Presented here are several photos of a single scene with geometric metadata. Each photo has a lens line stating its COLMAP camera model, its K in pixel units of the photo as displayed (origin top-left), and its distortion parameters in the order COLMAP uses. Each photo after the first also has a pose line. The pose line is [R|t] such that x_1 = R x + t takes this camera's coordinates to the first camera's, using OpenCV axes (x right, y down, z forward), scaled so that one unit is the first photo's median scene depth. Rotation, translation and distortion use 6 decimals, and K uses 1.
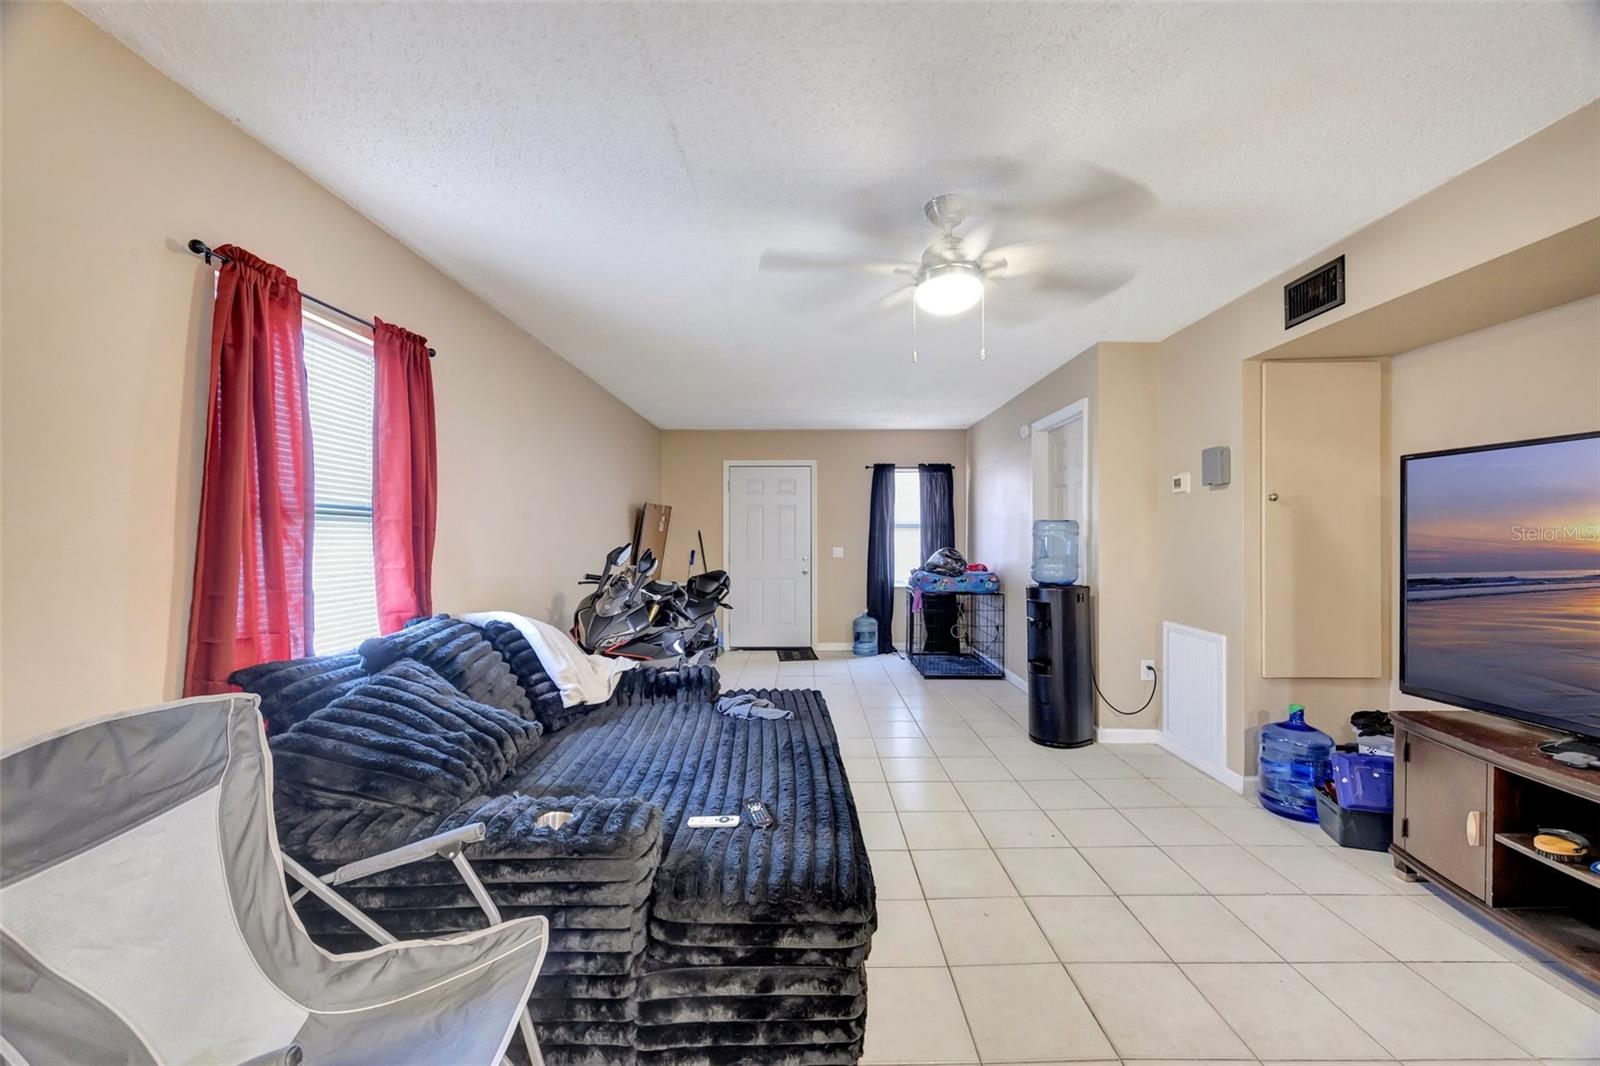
lens RADIAL K [[610.2, 0, 810.8], [0, 610.2, 534.0], [0, 0, 1]] dist [-0.001777, -0.000058]
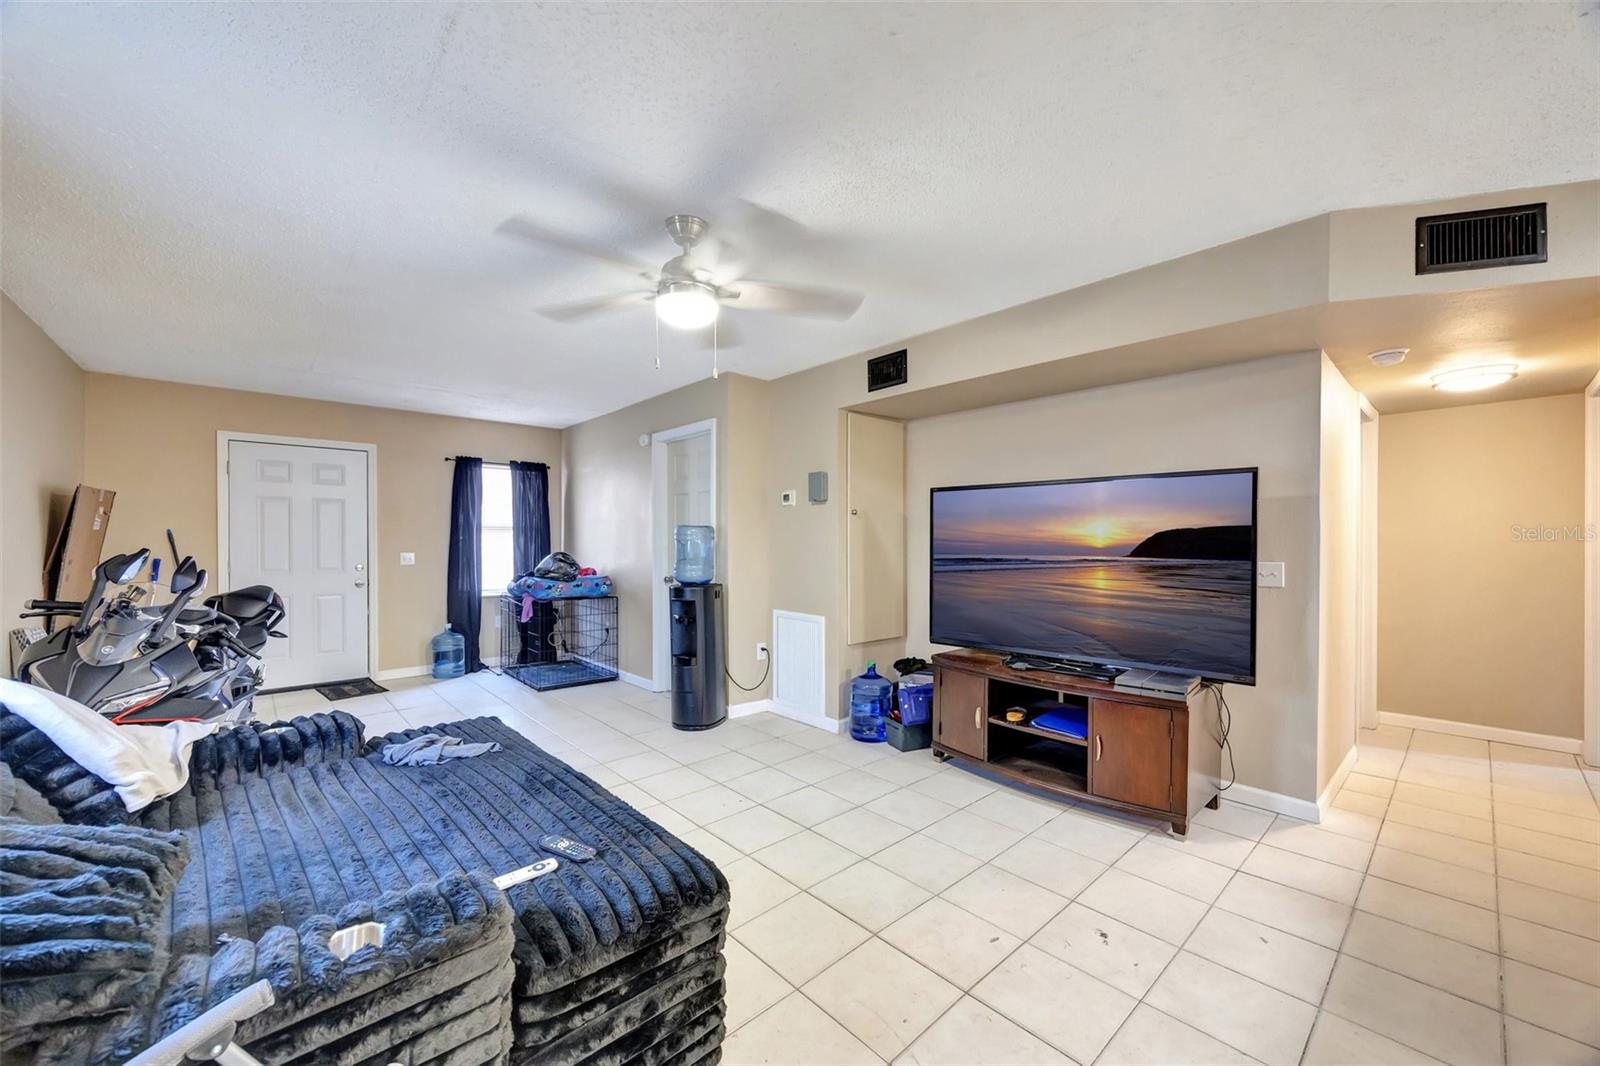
lens RADIAL K [[610.2, 0, 800.4], [0, 610.2, 541.9], [0, 0, 1]] dist [-0.001777, -0.000058]
pose [[0.741457, 0.001874, 0.670998, -0.282300], [-0.006231, 0.999972, 0.004092, 0.001355], [-0.670972, -0.007214, 0.741448, 0.072774]]
